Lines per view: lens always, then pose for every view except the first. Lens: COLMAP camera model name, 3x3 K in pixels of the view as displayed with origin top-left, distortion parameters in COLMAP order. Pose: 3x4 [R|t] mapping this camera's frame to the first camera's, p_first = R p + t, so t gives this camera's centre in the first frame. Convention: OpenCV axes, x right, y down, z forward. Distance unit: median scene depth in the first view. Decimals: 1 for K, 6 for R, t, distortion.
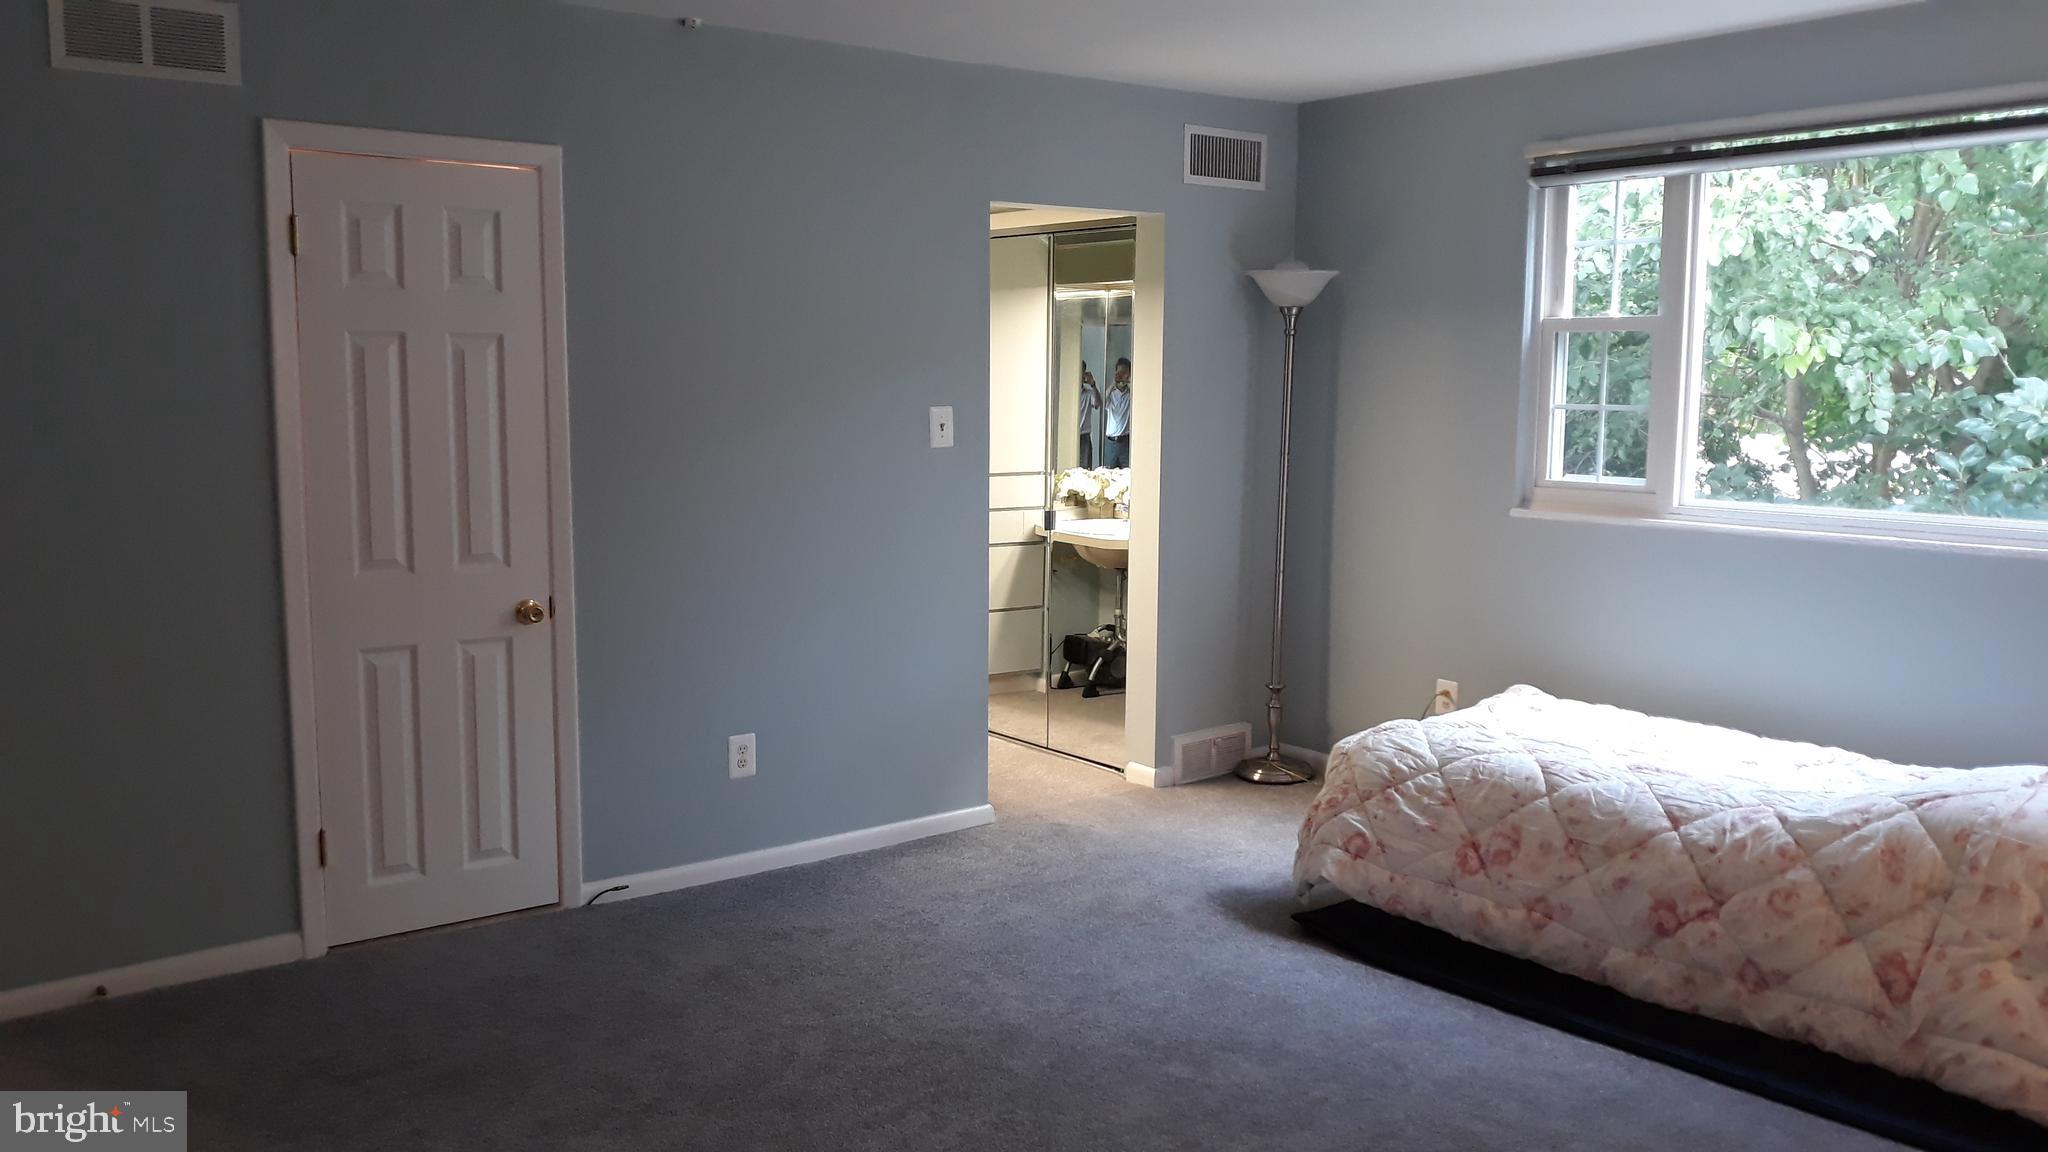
lens RADIAL K [[1695.8, 0, 1017.9], [0, 1695.8, 575.3], [0, 0, 1]] dist [-0.014315, -0.009667]
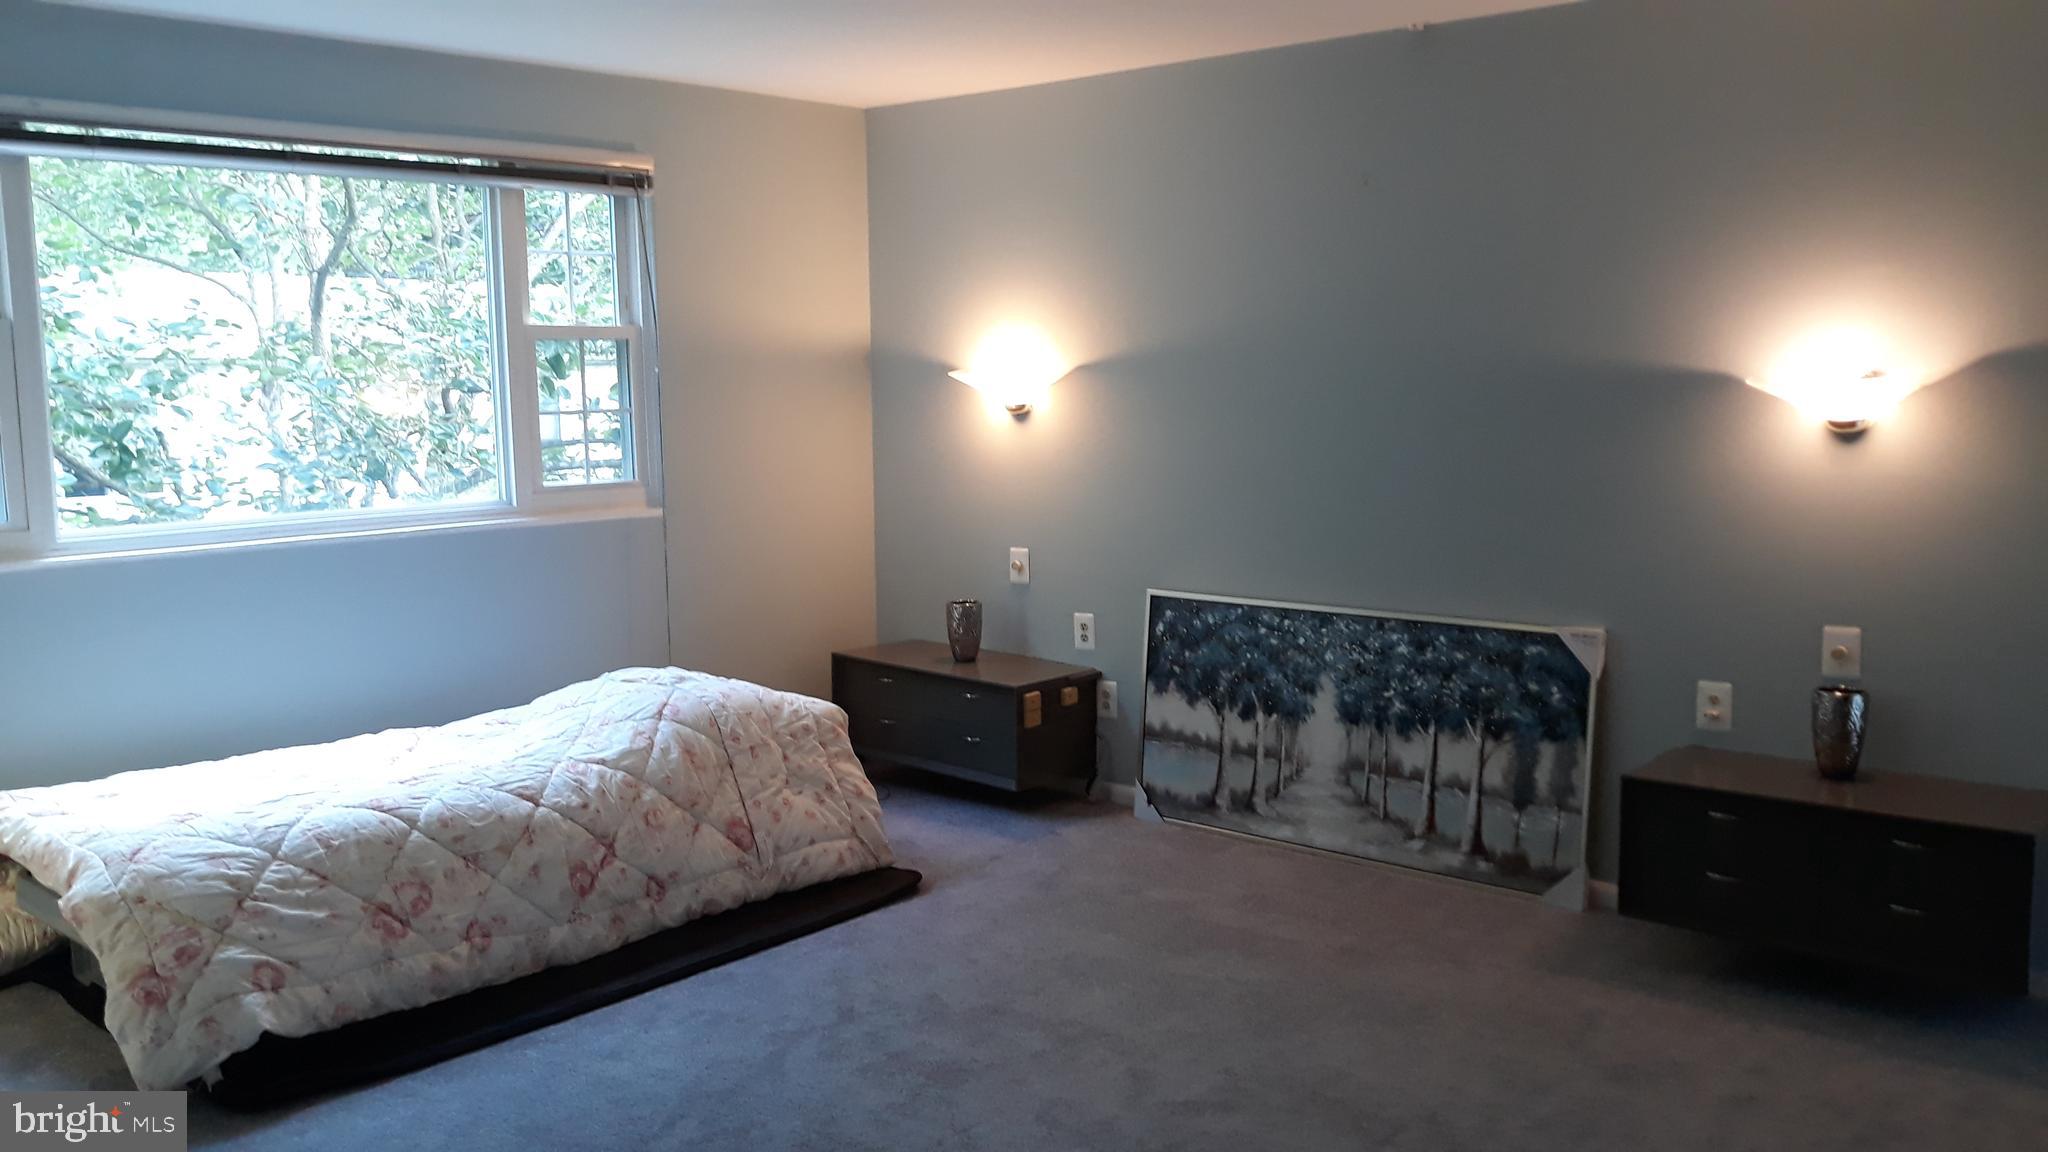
lens RADIAL K [[1695.8, 0, 960.6], [0, 1695.8, 628.6], [0, 0, 1]] dist [-0.014315, -0.009667]
pose [[-0.161192, -0.143013, 0.976506, -0.687399], [0.134000, 0.977111, 0.165221, -0.101000], [-0.977784, 0.157484, -0.138339, 0.868559]]
